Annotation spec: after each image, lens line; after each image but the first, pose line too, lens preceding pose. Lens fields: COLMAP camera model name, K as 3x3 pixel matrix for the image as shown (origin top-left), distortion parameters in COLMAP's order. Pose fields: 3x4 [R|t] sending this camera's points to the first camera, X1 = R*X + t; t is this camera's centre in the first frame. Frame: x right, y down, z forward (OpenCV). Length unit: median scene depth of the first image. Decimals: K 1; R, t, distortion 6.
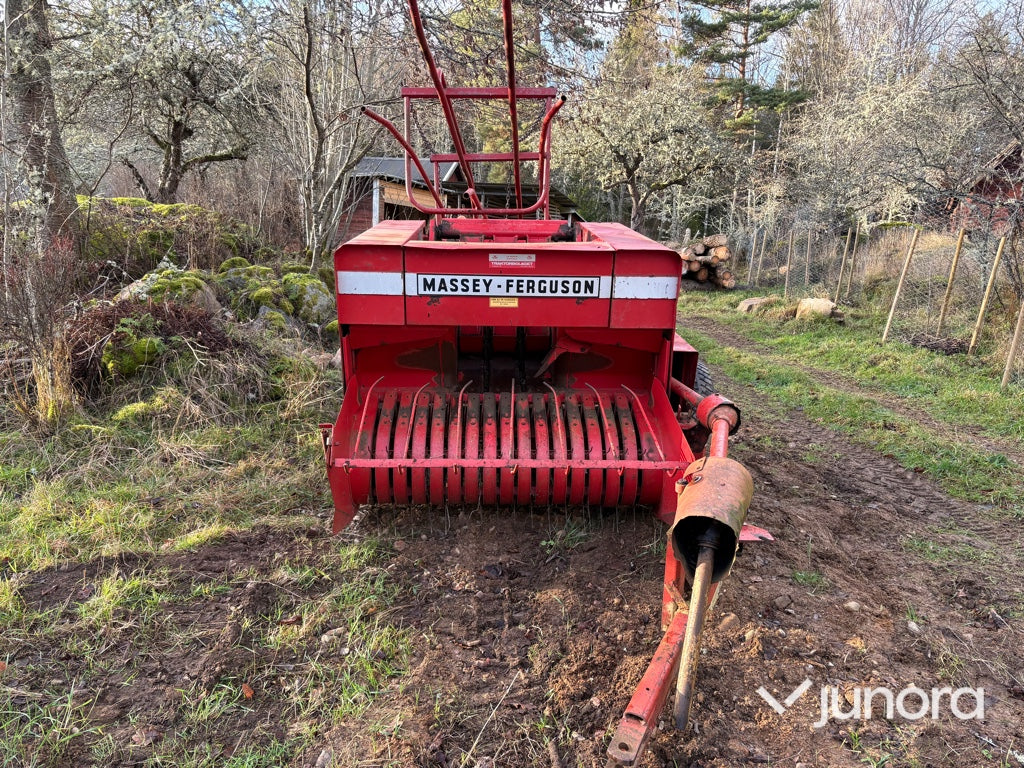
lens RADIAL K [[773.1, 0, 516.5], [0, 773.1, 386.3], [0, 0, 1]] dist [0.059532, -0.080753]
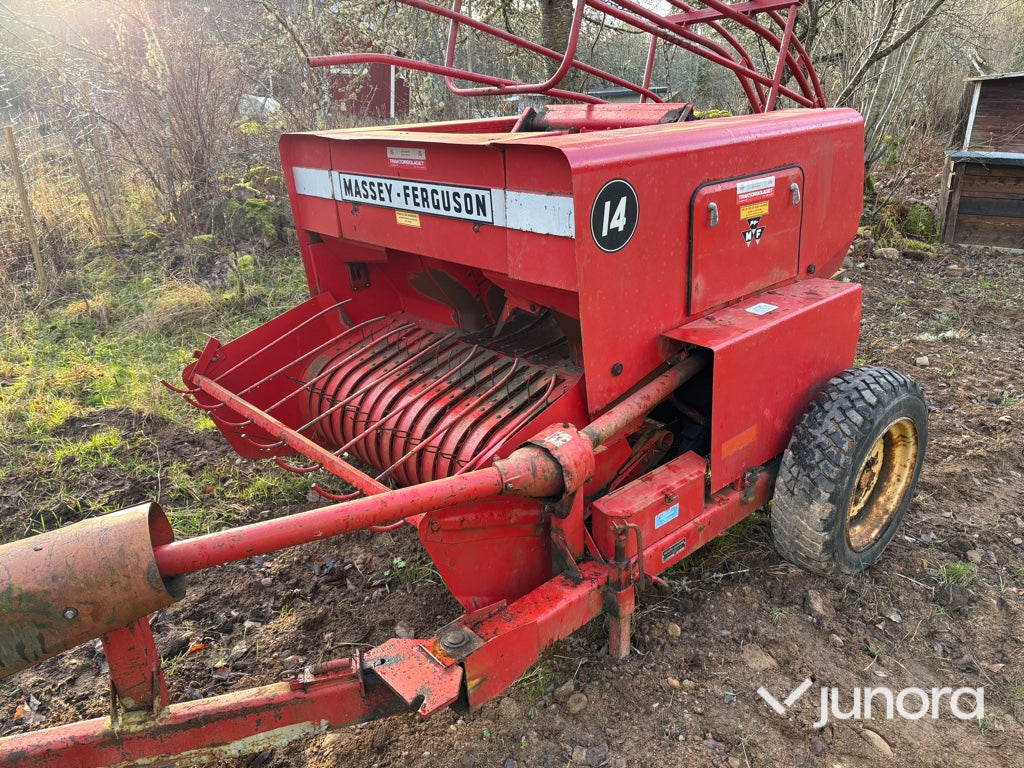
lens RADIAL K [[773.1, 0, 516.5], [0, 773.1, 386.3], [0, 0, 1]] dist [0.059532, -0.080753]
pose [[0.648927, 0.236504, -0.723159, 0.599138], [-0.161501, 0.971619, 0.172838, -0.099346], [0.743513, 0.004631, 0.668706, 0.607097]]
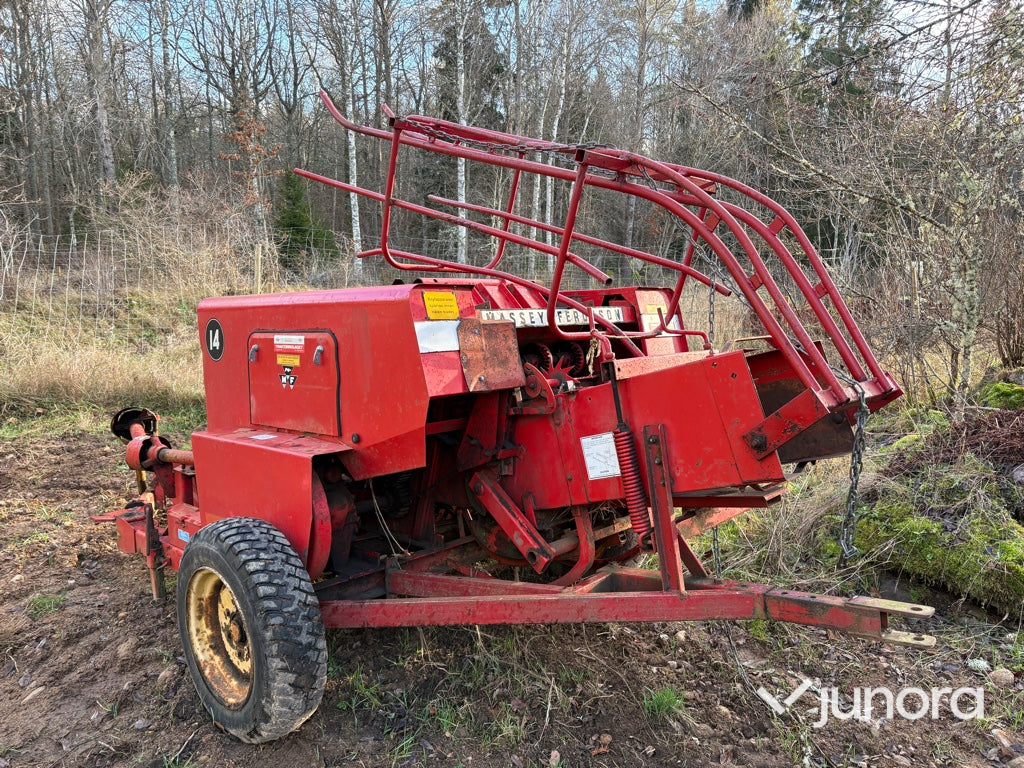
lens RADIAL K [[773.1, 0, 516.5], [0, 773.1, 386.3], [0, 0, 1]] dist [0.059532, -0.080753]
pose [[-0.706447, 0.069080, -0.704386, 0.617714], [-0.188178, 0.941072, 0.281021, -0.411757], [0.682291, 0.331077, -0.651818, 1.909850]]
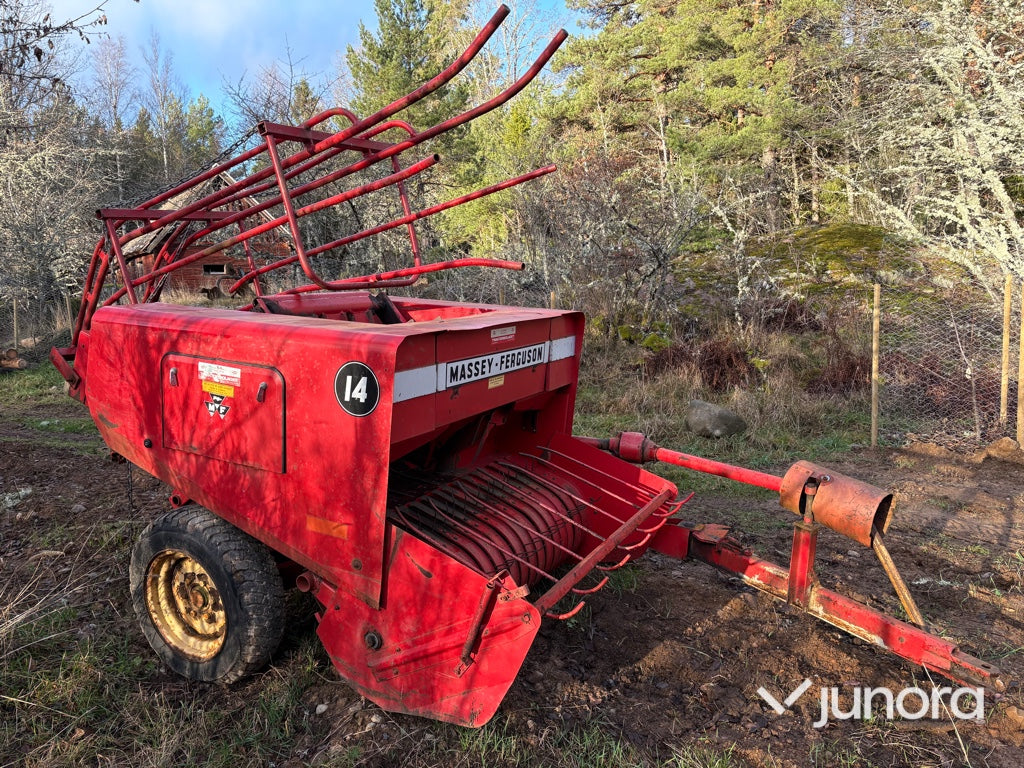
lens RADIAL K [[773.1, 0, 516.5], [0, 773.1, 386.3], [0, 0, 1]] dist [0.059532, -0.080753]
pose [[0.485673, -0.157549, 0.859826, -0.782437], [0.223940, 0.973224, 0.051835, -0.145854], [-0.844969, 0.167374, 0.507950, 0.530292]]
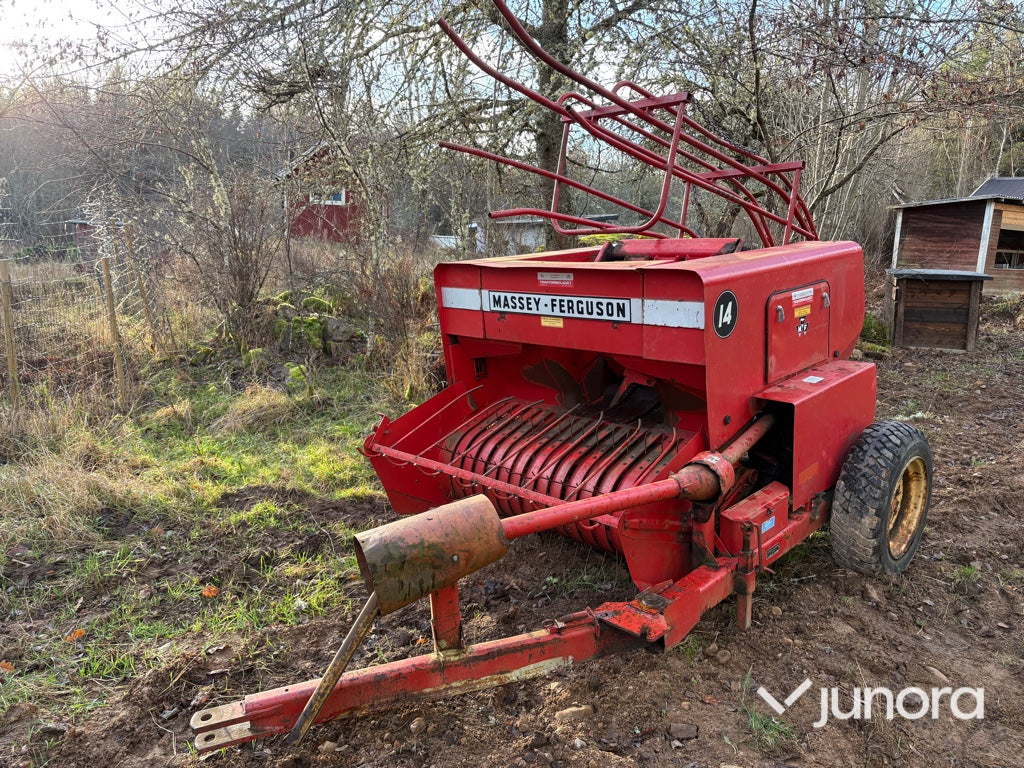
lens RADIAL K [[766.4, 0, 517.0], [0, 766.4, 384.0], [0, 0, 1]] dist [0.075848, -0.096217]
pose [[0.696087, 0.111171, -0.709298, 0.651814], [-0.142359, 0.989695, 0.015411, -0.040141], [0.703702, 0.090247, 0.704741, 0.297907]]
